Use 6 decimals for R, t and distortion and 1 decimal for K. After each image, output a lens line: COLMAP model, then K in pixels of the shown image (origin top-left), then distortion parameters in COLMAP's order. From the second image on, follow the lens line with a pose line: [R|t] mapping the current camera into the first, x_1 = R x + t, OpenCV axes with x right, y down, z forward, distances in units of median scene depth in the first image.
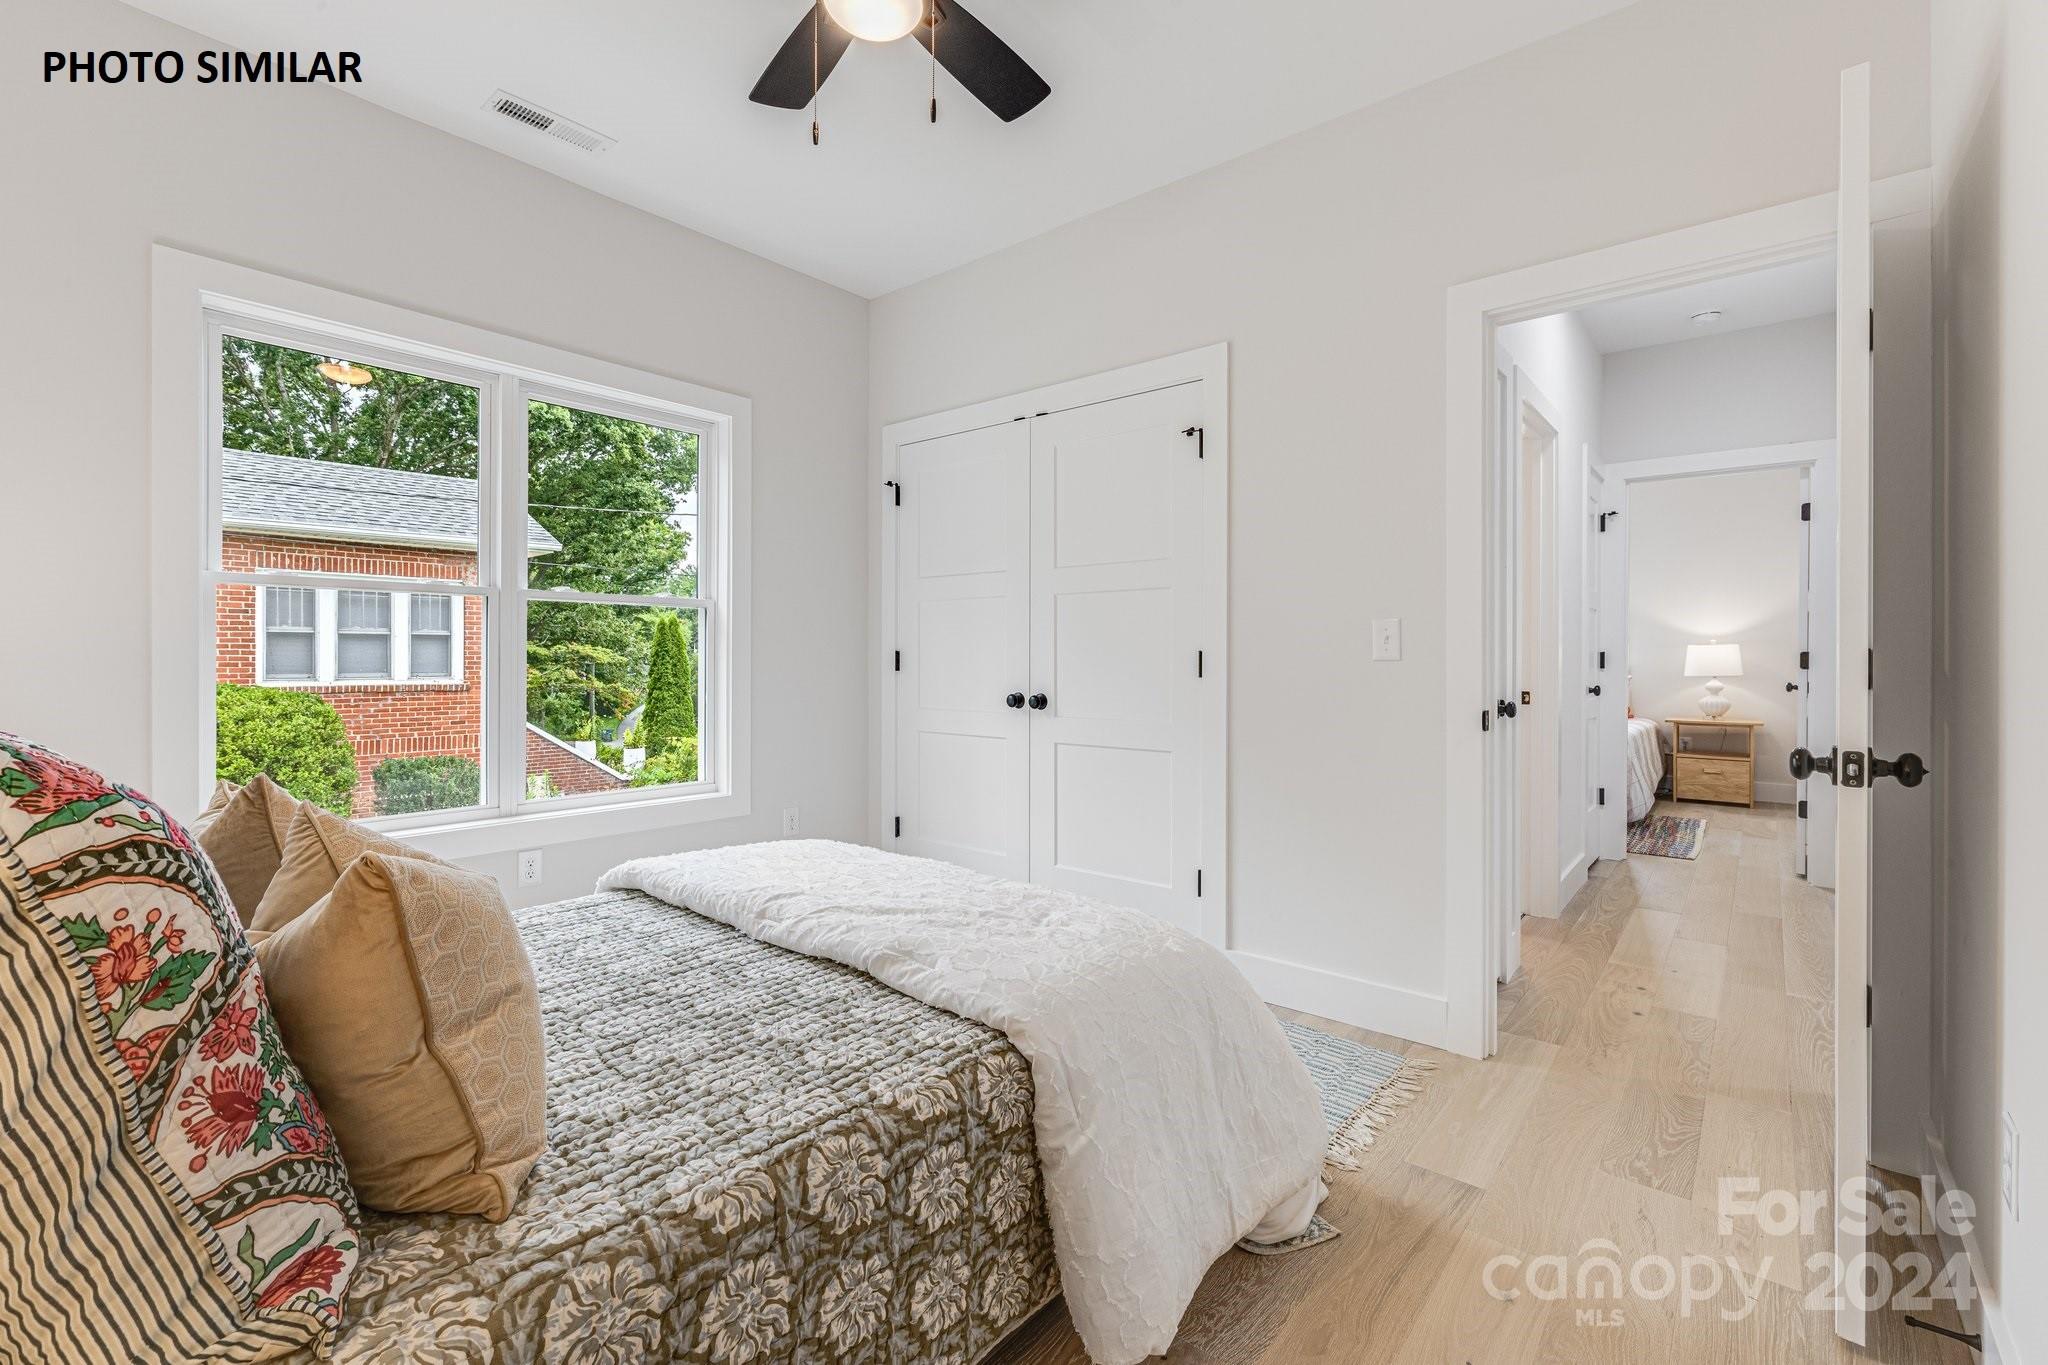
lens RADIAL K [[903.8, 0, 1025.5], [0, 903.8, 667.0], [0, 0, 1]] dist [0.001882, 0.000046]
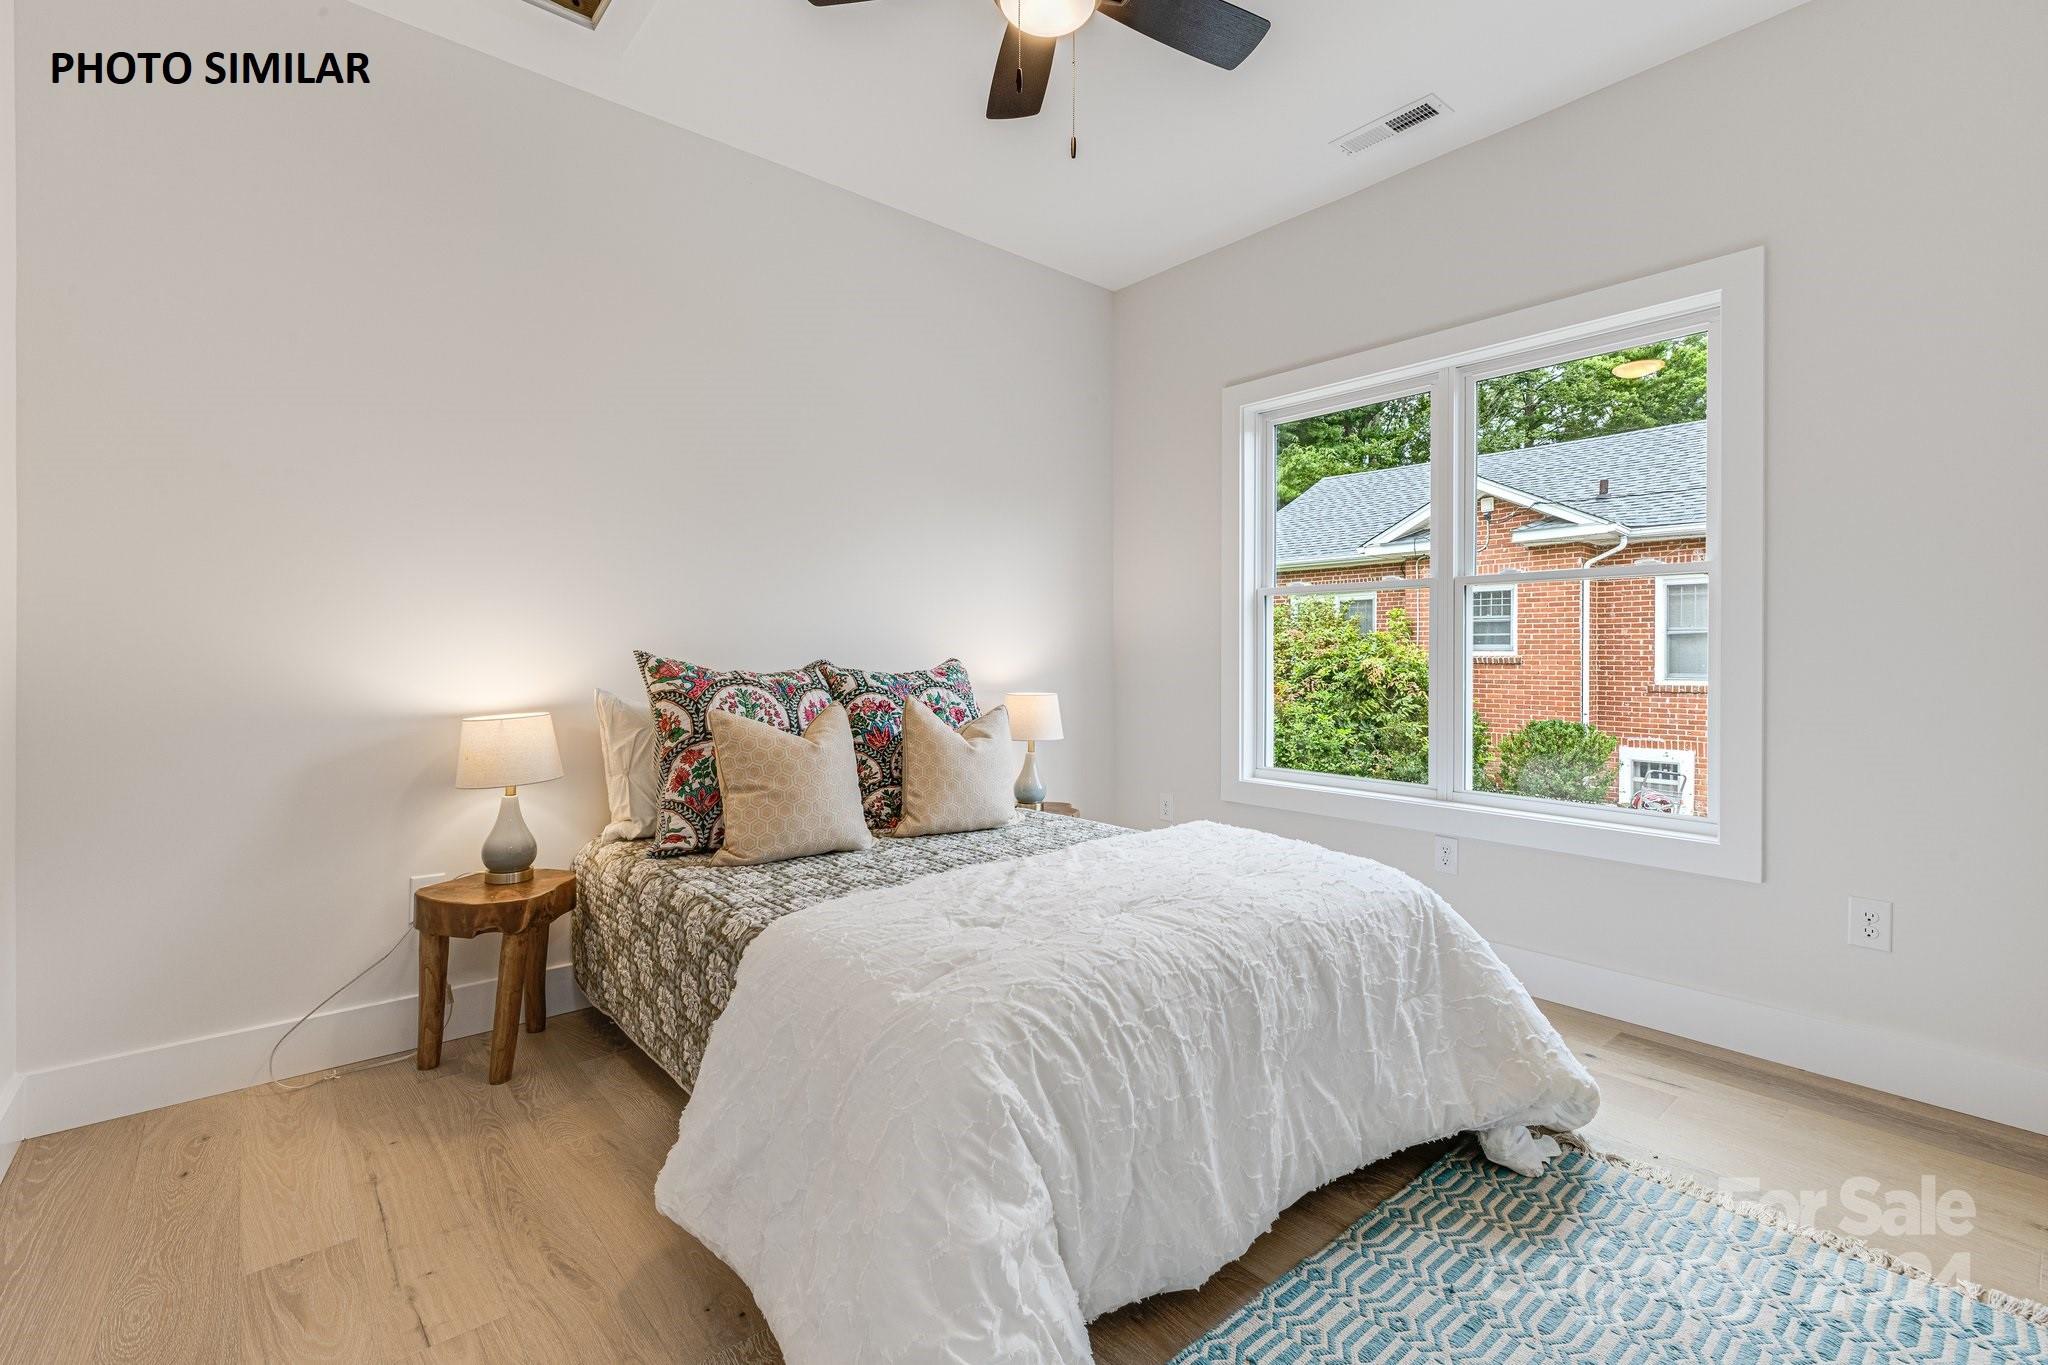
lens RADIAL K [[895.1, 0, 1030.0], [0, 895.1, 659.0], [0, 0, 1]] dist [-0.002801, 0.000467]
pose [[-0.160323, -0.005994, -0.987046, 2.022725], [-0.017867, 0.999835, -0.003169, 0.055415], [0.986903, 0.017128, -0.160404, 2.720244]]
